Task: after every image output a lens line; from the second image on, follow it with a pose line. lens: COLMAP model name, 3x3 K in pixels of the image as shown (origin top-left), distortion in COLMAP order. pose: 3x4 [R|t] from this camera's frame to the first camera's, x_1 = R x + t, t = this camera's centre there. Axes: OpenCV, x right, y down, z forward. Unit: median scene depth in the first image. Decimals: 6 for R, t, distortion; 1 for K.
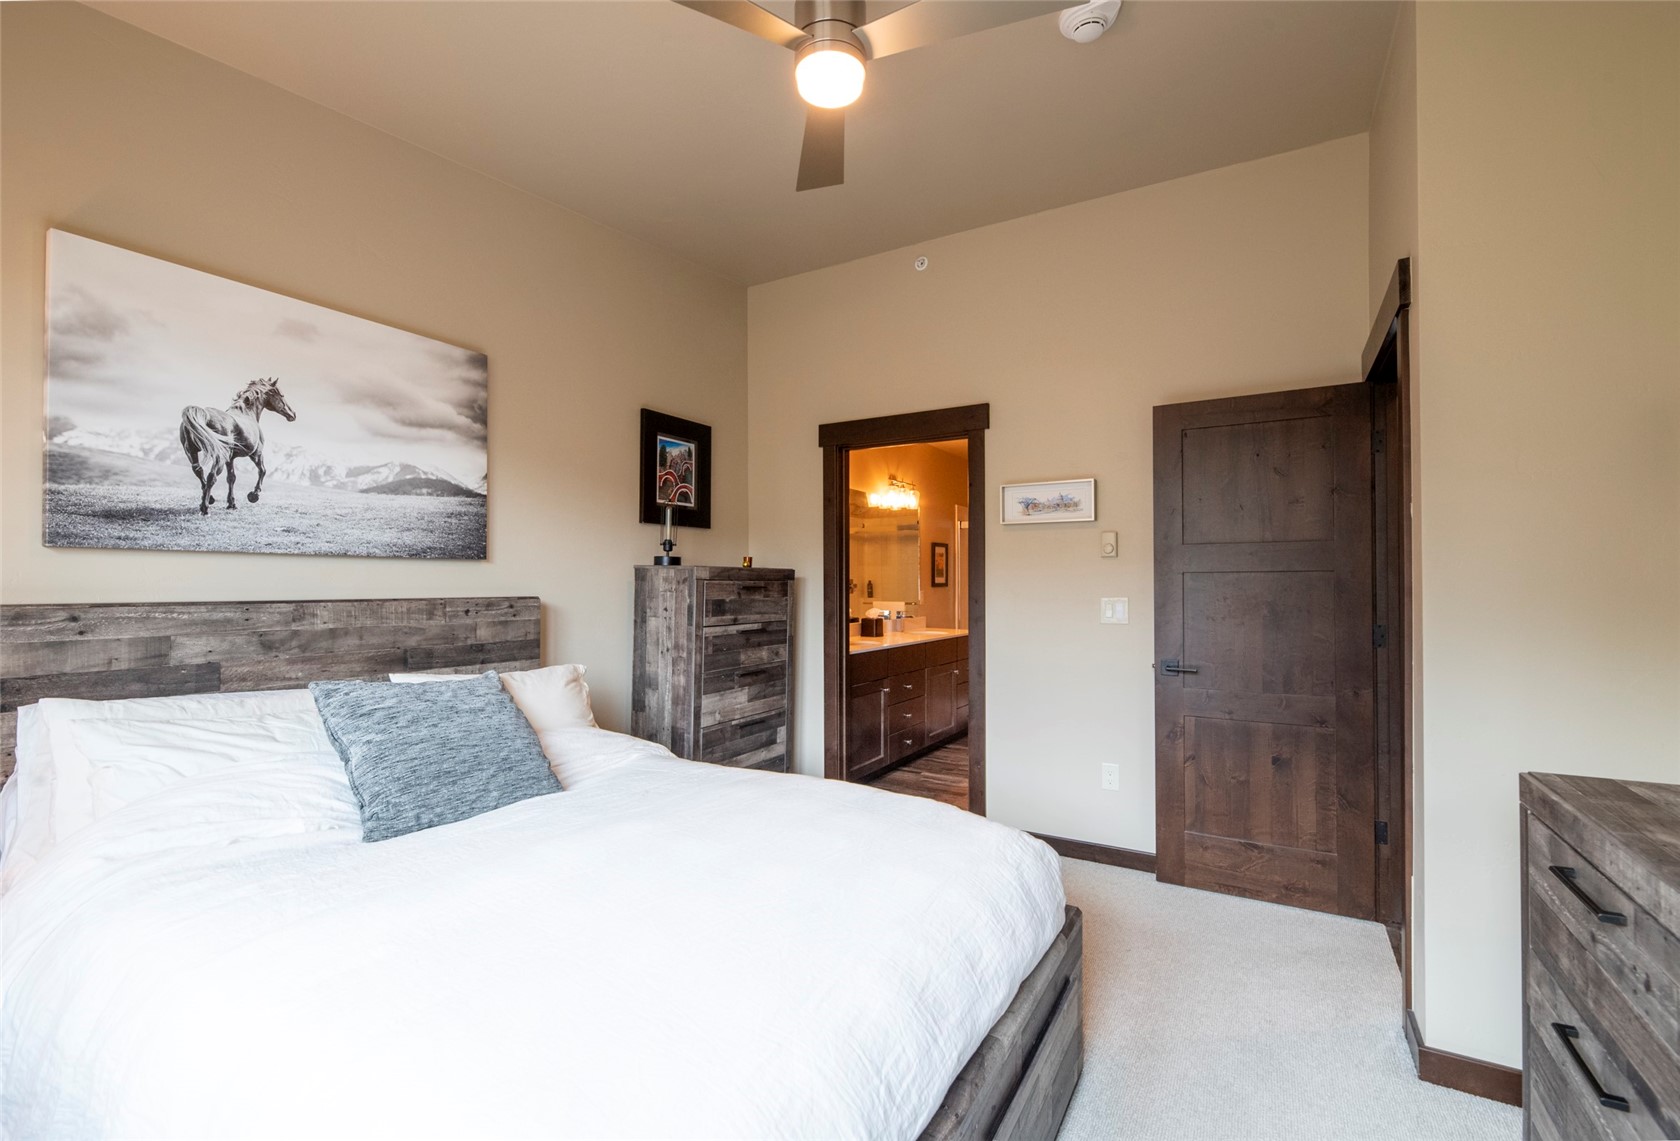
lens RADIAL K [[710.4, 0, 852.8], [0, 710.4, 574.2], [0, 0, 1]] dist [-0.001008, -0.003946]
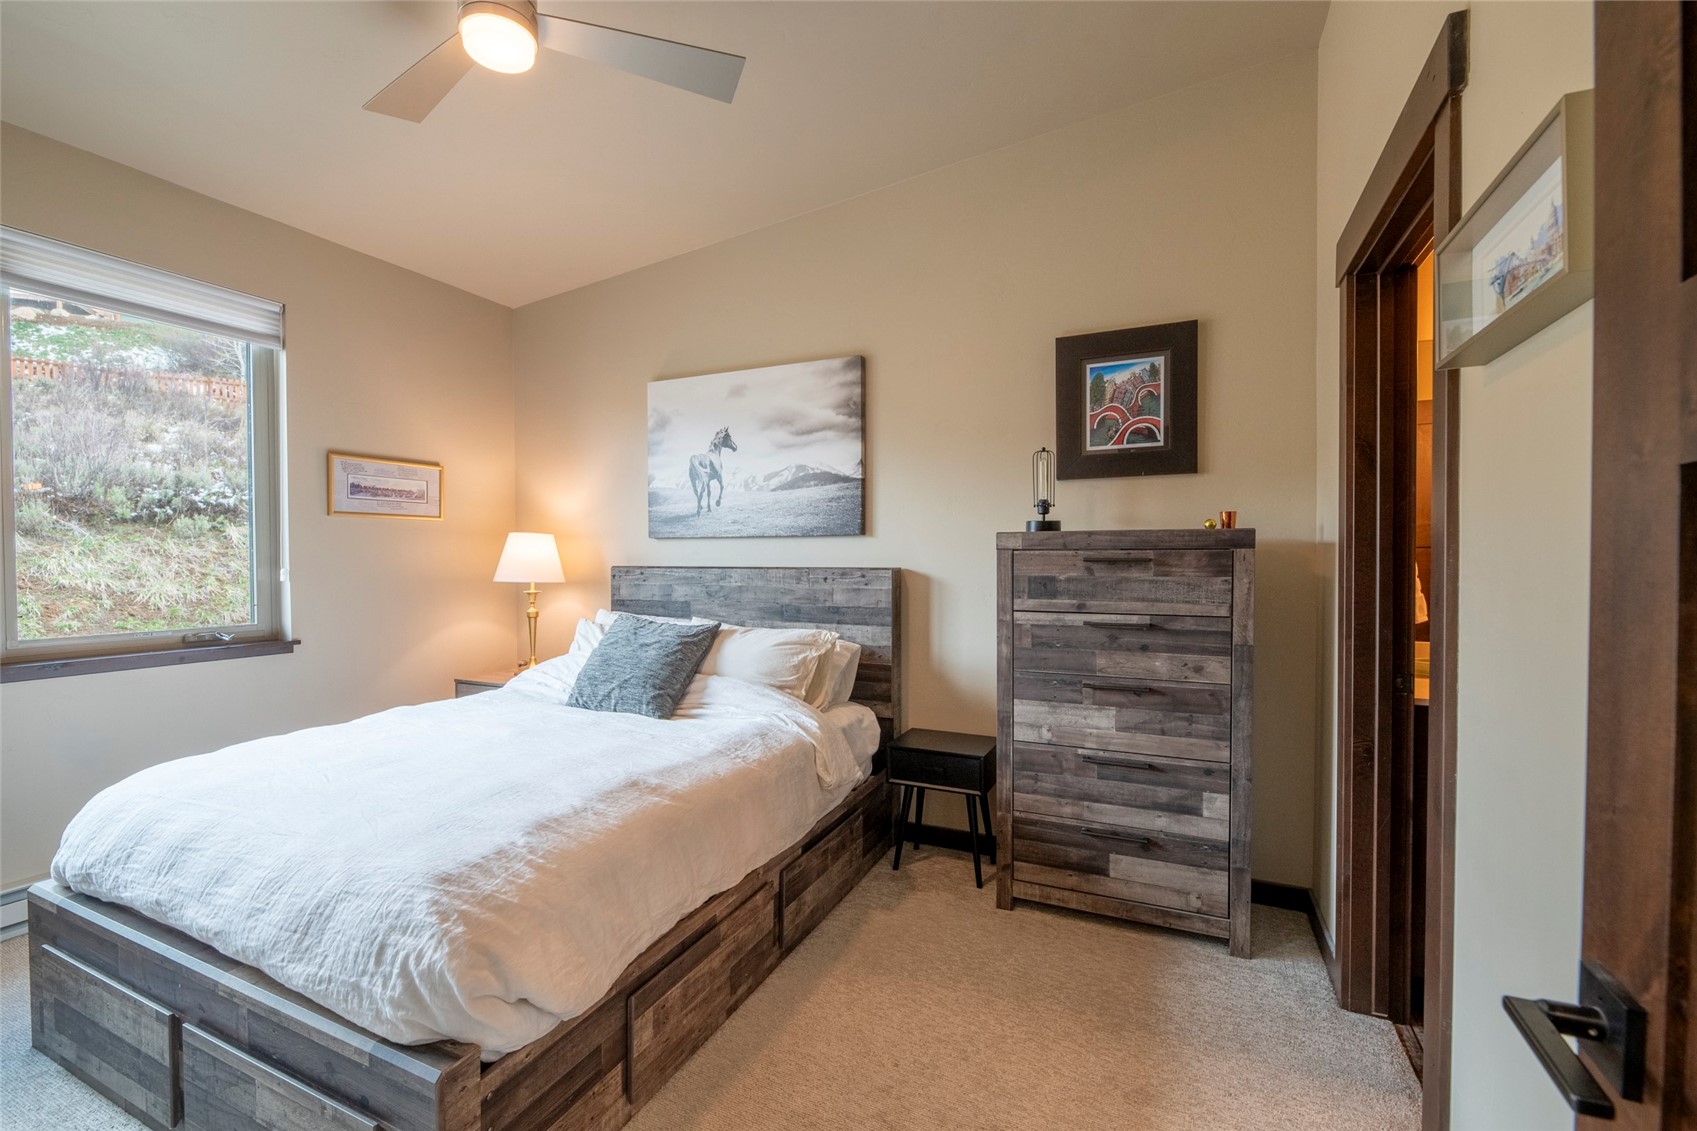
lens RADIAL K [[729.7, 0, 848.5], [0, 729.7, 565.5], [0, 0, 1]] dist [-0.000923, -0.001114]
pose [[0.092818, 0.010236, -0.995630, 0.685920], [0.014771, 0.999823, 0.011656, 0.015843], [0.995573, -0.015788, 0.092651, 0.910830]]
